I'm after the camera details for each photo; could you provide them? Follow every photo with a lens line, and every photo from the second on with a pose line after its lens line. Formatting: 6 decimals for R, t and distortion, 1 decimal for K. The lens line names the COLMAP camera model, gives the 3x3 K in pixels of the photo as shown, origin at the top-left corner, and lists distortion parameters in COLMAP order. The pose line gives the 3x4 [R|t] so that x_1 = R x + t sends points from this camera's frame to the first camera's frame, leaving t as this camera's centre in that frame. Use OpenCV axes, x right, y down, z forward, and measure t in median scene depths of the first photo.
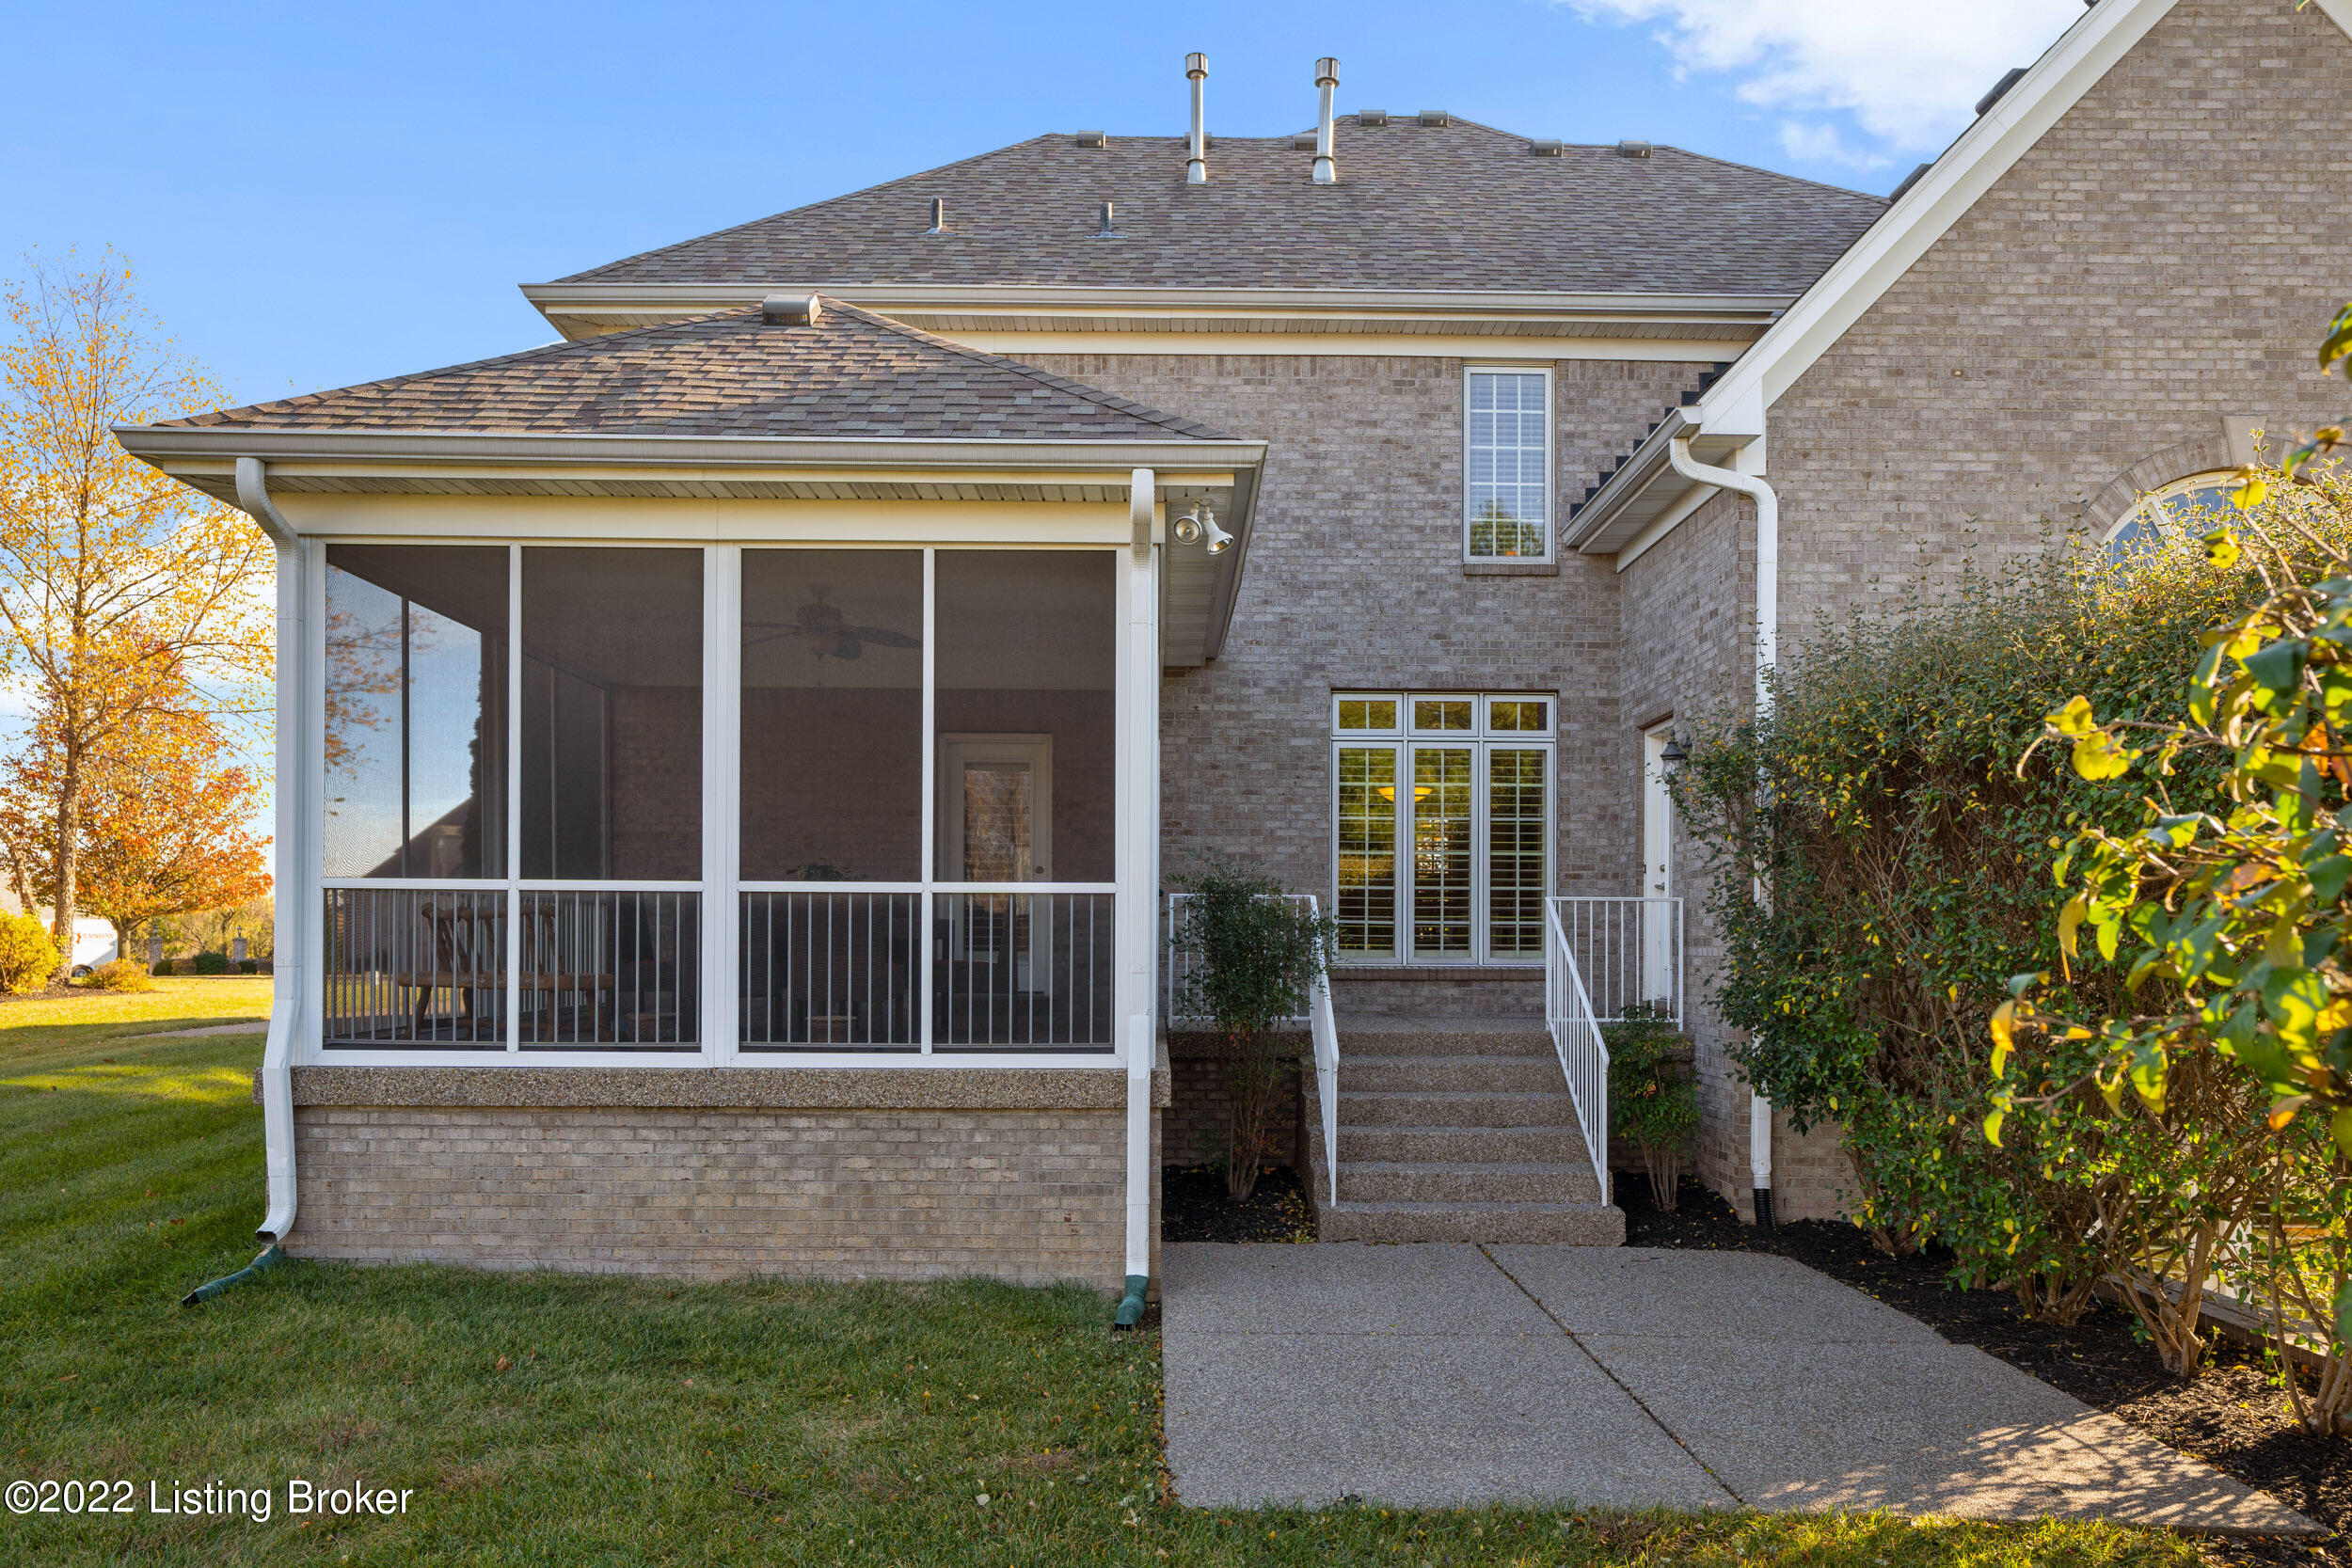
lens RADIAL K [[1649.9, 0, 1180.7], [0, 1649.9, 930.7], [0, 0, 1]] dist [-0.011954, 0.024181]
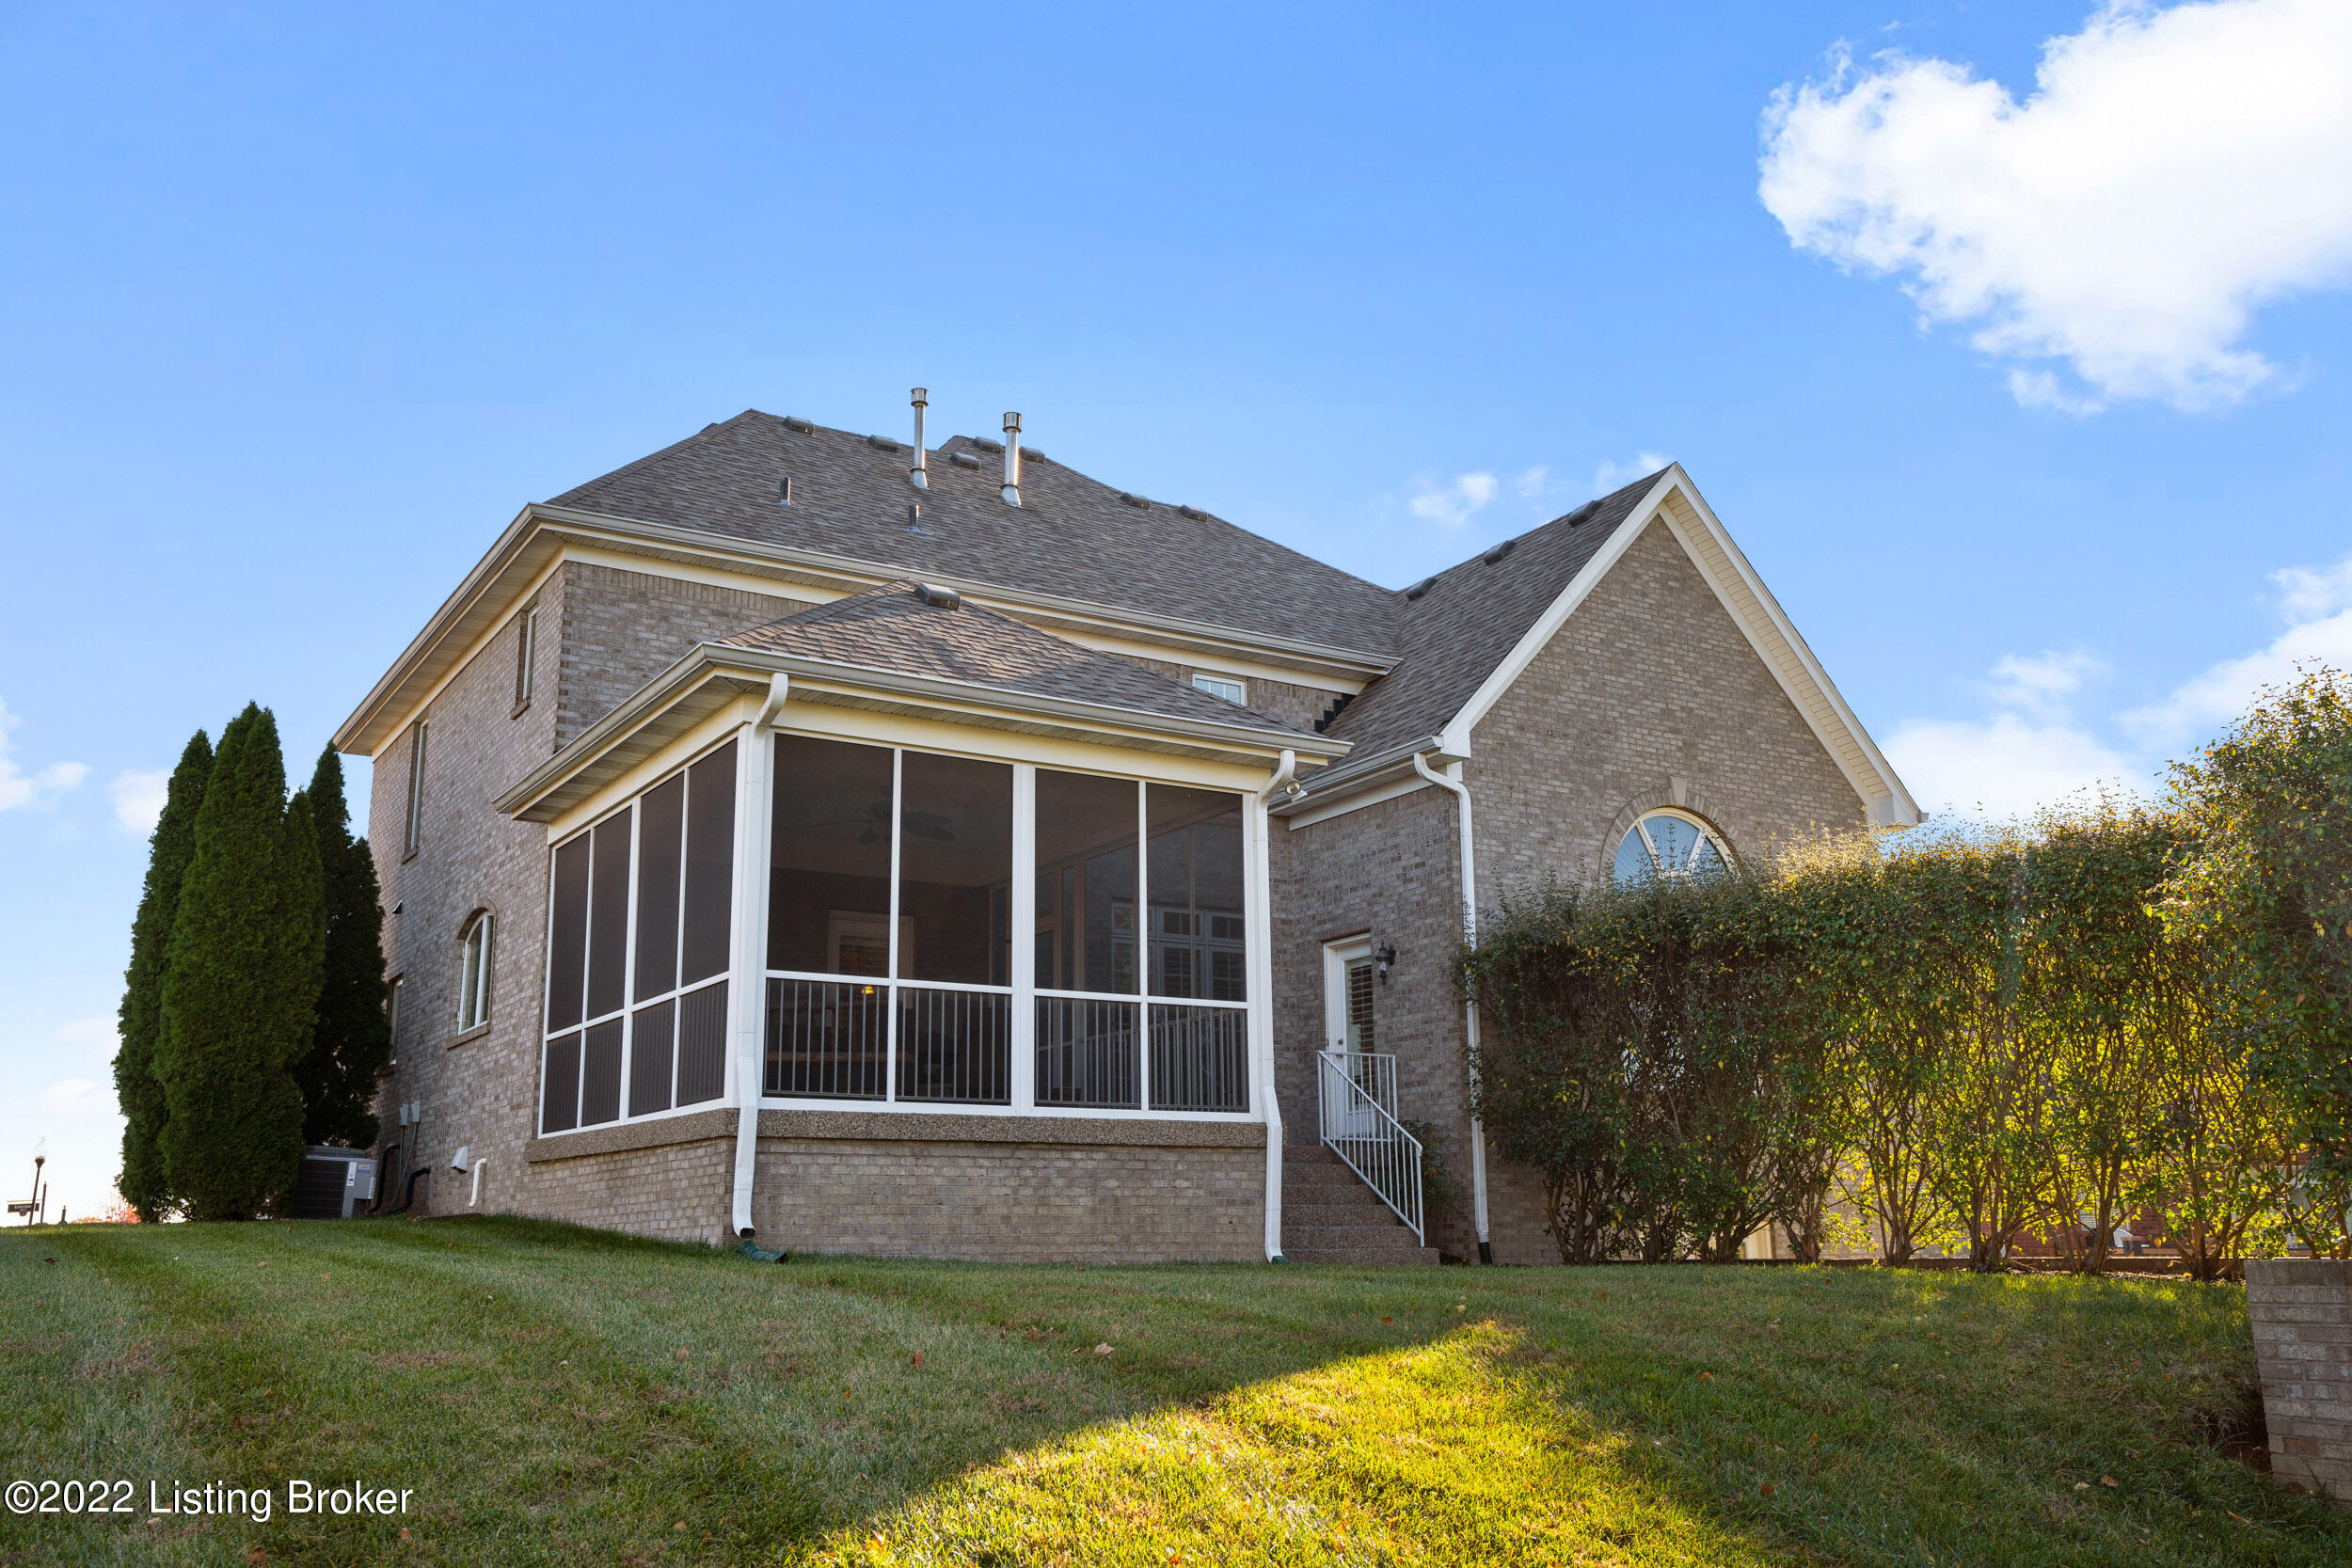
lens RADIAL K [[2016.4, 0, 1176.0], [0, 2016.4, 784.0], [0, 0, 1]] dist [0.010960, 0.001588]
pose [[0.855009, 0.103710, 0.508137, -1.081766], [0.014148, 0.974771, -0.222756, 0.192457], [-0.518420, 0.197648, 0.831971, -0.588204]]
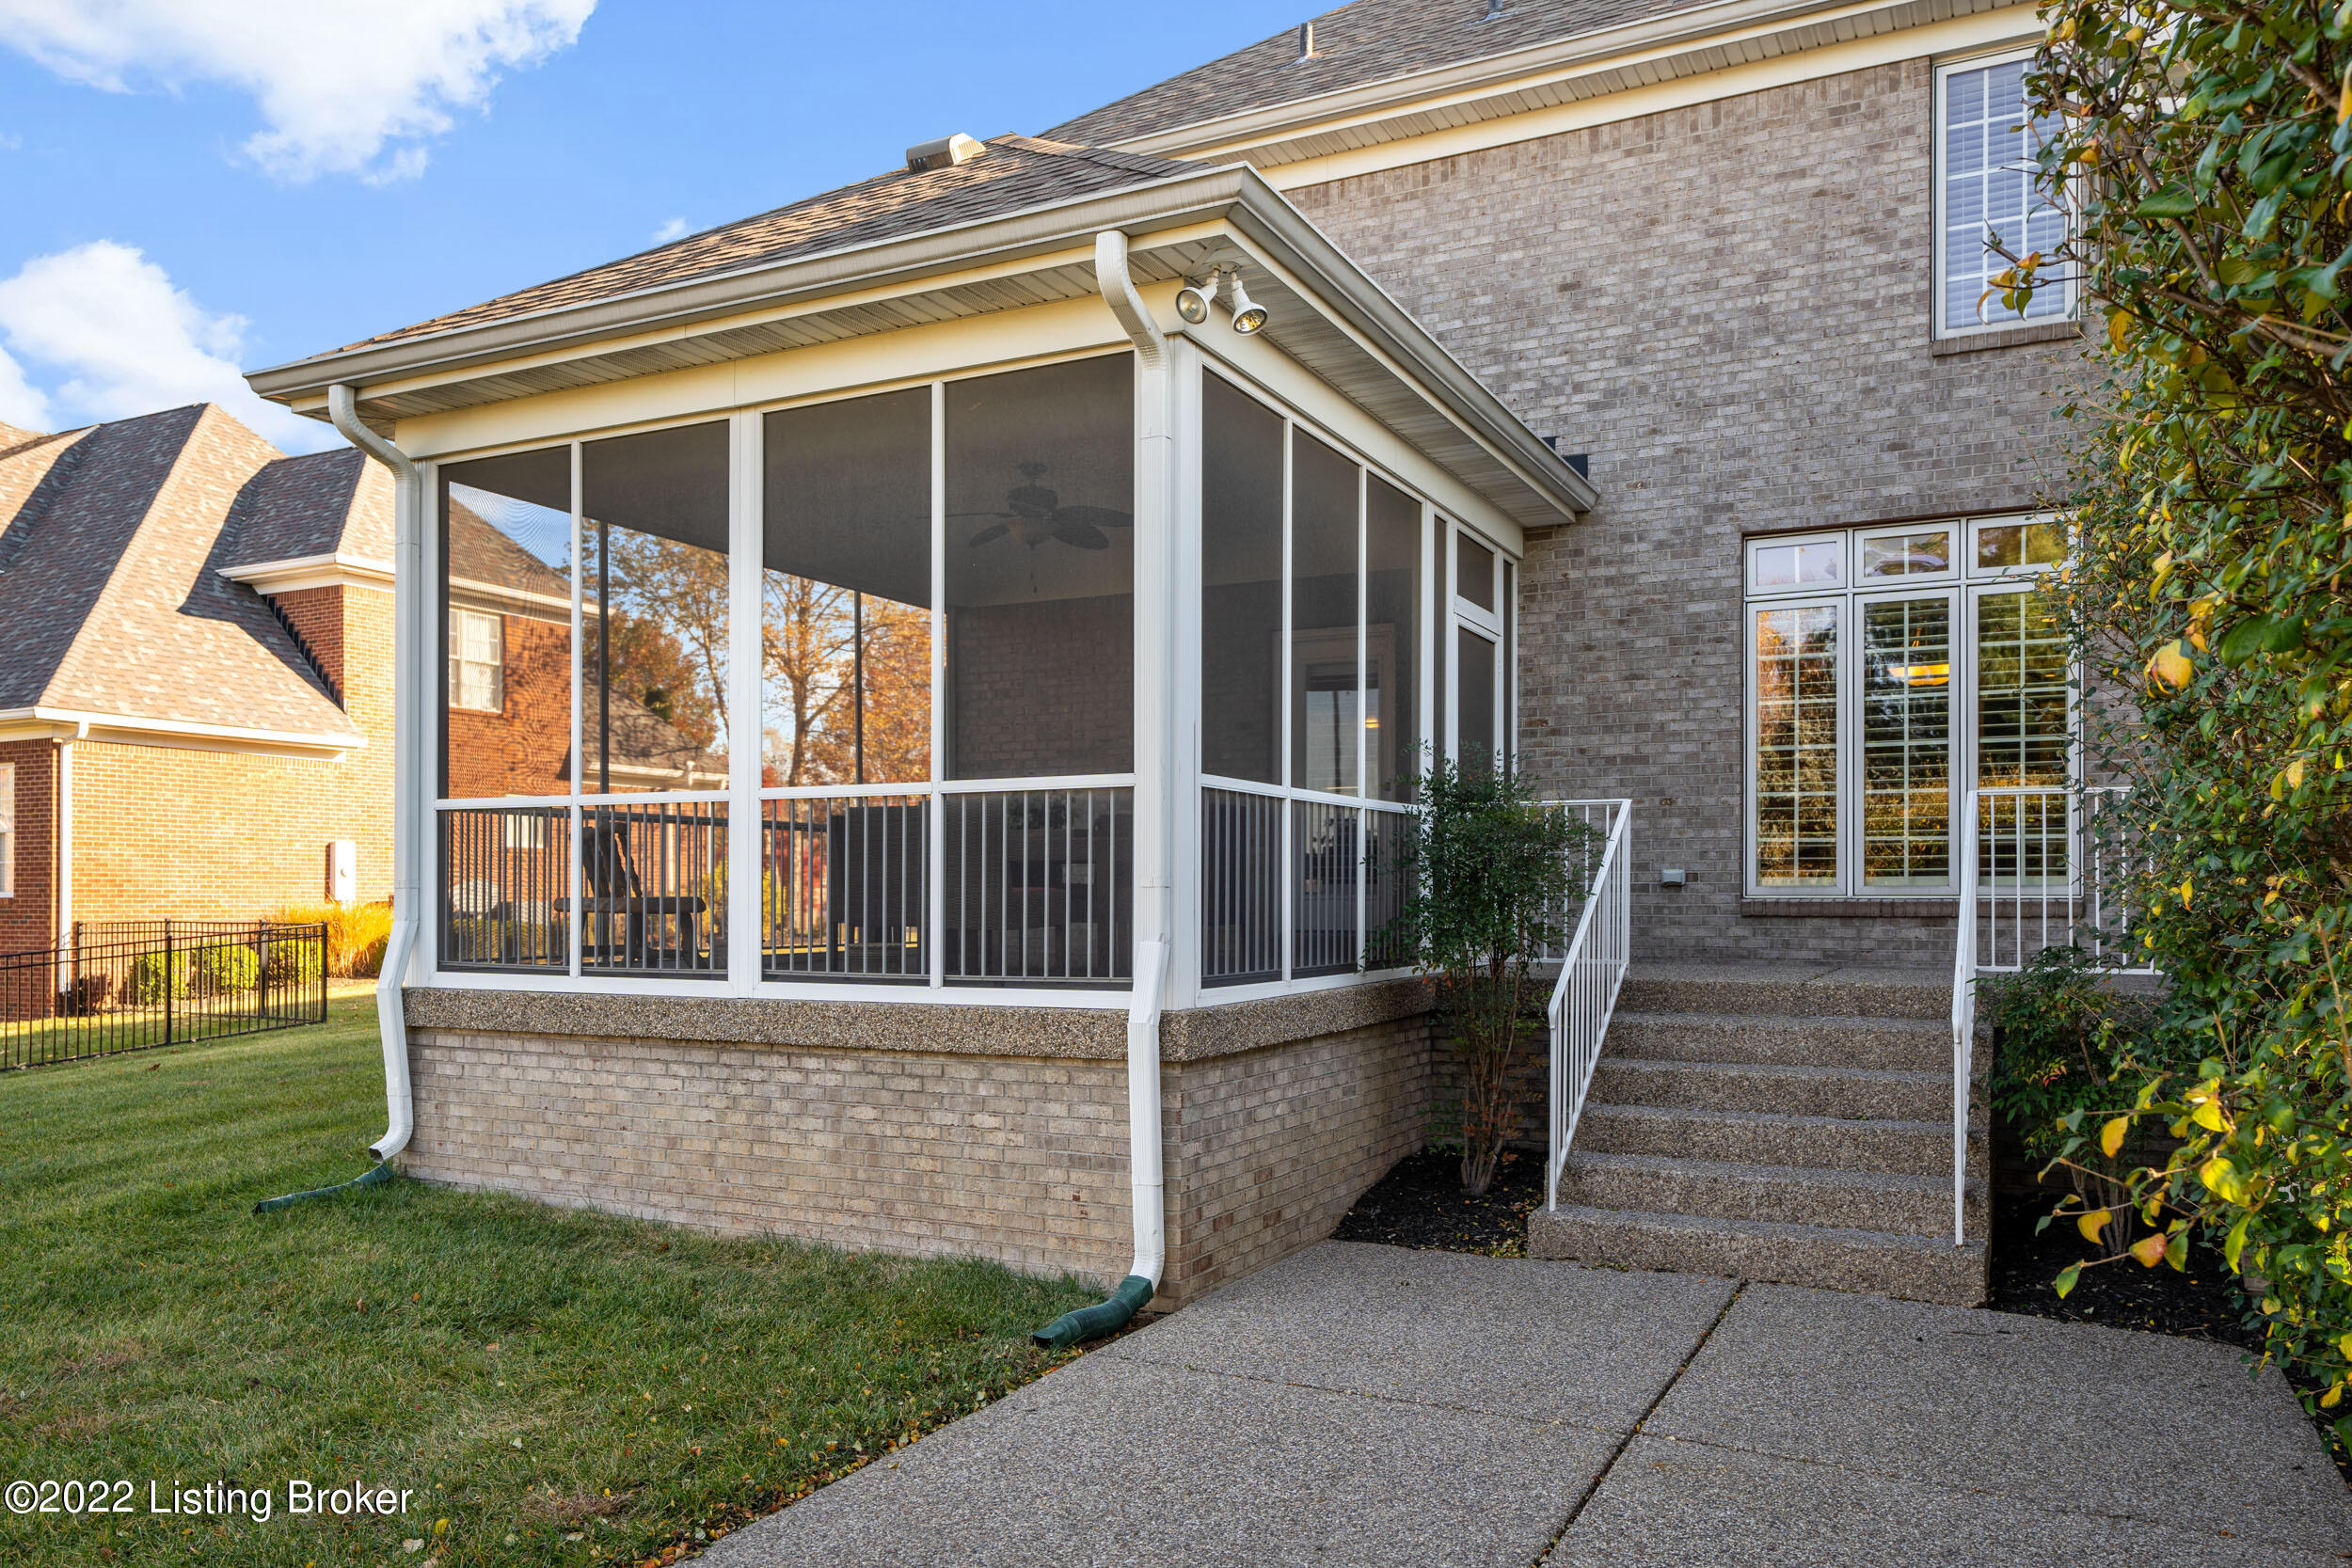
lens RADIAL K [[1696.7, 0, 1180.0], [0, 1696.7, 891.8], [0, 0, 1]] dist [-0.005432, 0.028134]
pose [[0.885865, -0.007278, -0.463886, 0.352191], [0.006771, 0.999973, -0.002759, 0.029522], [0.463894, -0.000697, 0.885890, 0.294434]]
